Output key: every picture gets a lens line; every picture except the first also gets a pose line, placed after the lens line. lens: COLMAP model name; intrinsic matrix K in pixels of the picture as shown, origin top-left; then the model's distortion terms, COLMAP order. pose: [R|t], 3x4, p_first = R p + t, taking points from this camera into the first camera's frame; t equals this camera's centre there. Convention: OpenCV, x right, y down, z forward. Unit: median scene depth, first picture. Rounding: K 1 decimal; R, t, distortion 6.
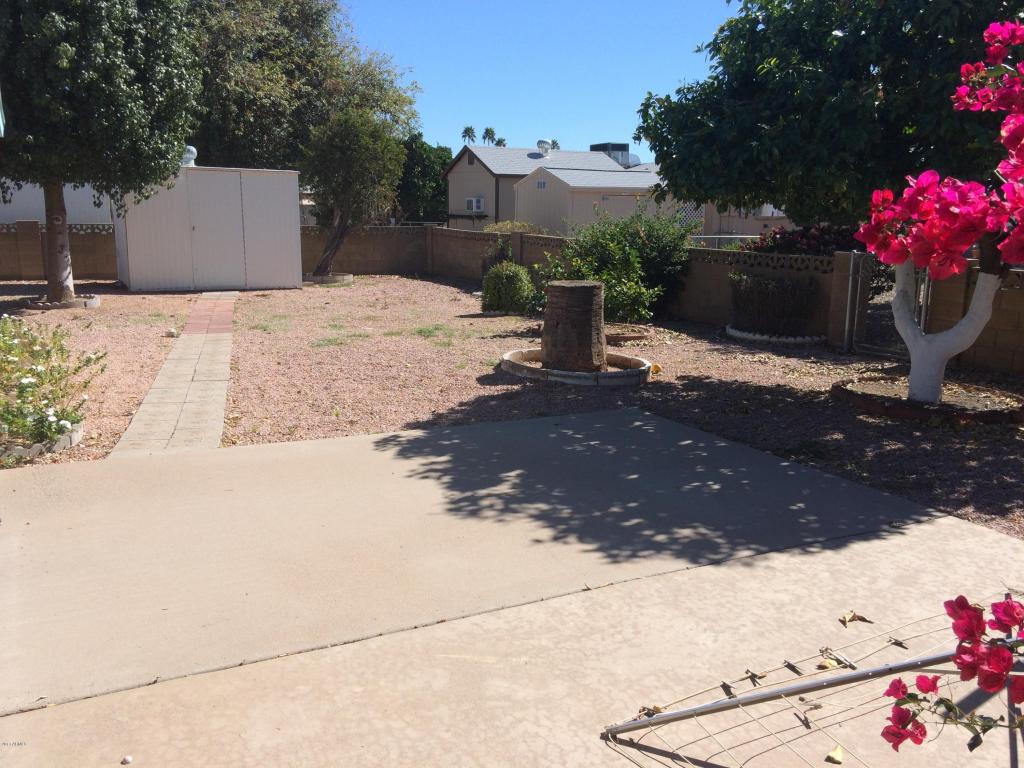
lens RADIAL K [[863.4, 0, 511.3], [0, 863.4, 384.0], [0, 0, 1]] dist [0.065335, -0.052422]
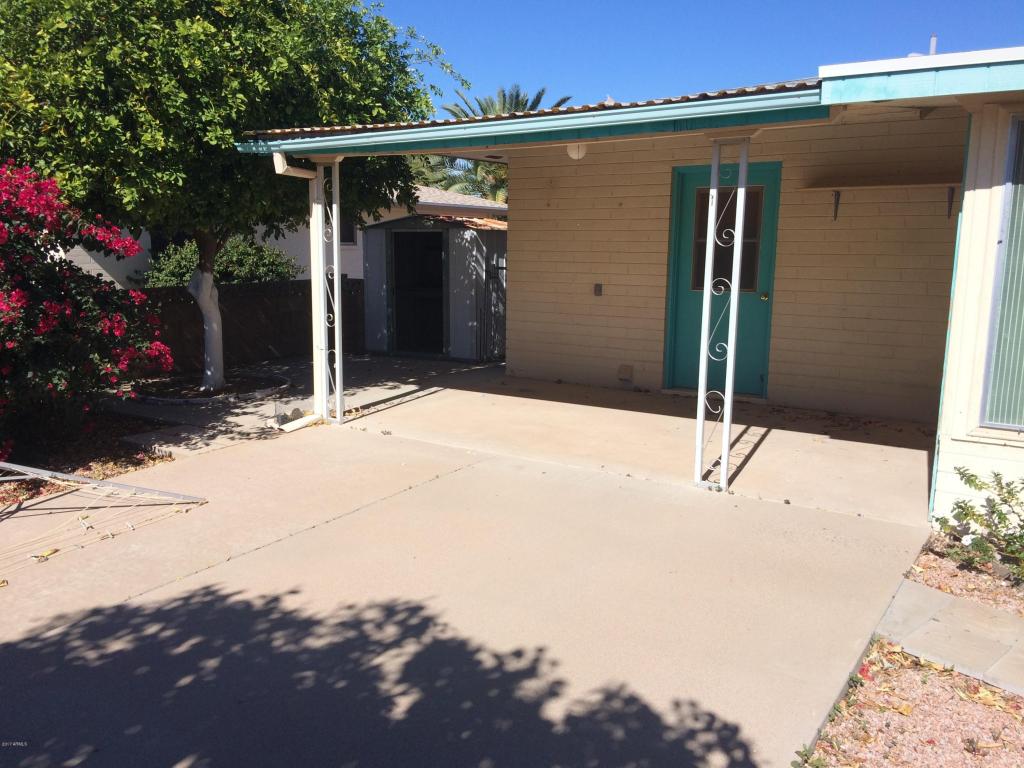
lens RADIAL K [[863.4, 0, 513.7], [0, 863.4, 382.3], [0, 0, 1]] dist [0.065335, -0.052422]
pose [[-0.886594, 0.070596, -0.457130, 0.216367], [-0.099585, 0.935974, 0.337691, -0.349331], [0.451701, 0.344918, -0.822799, 1.652908]]
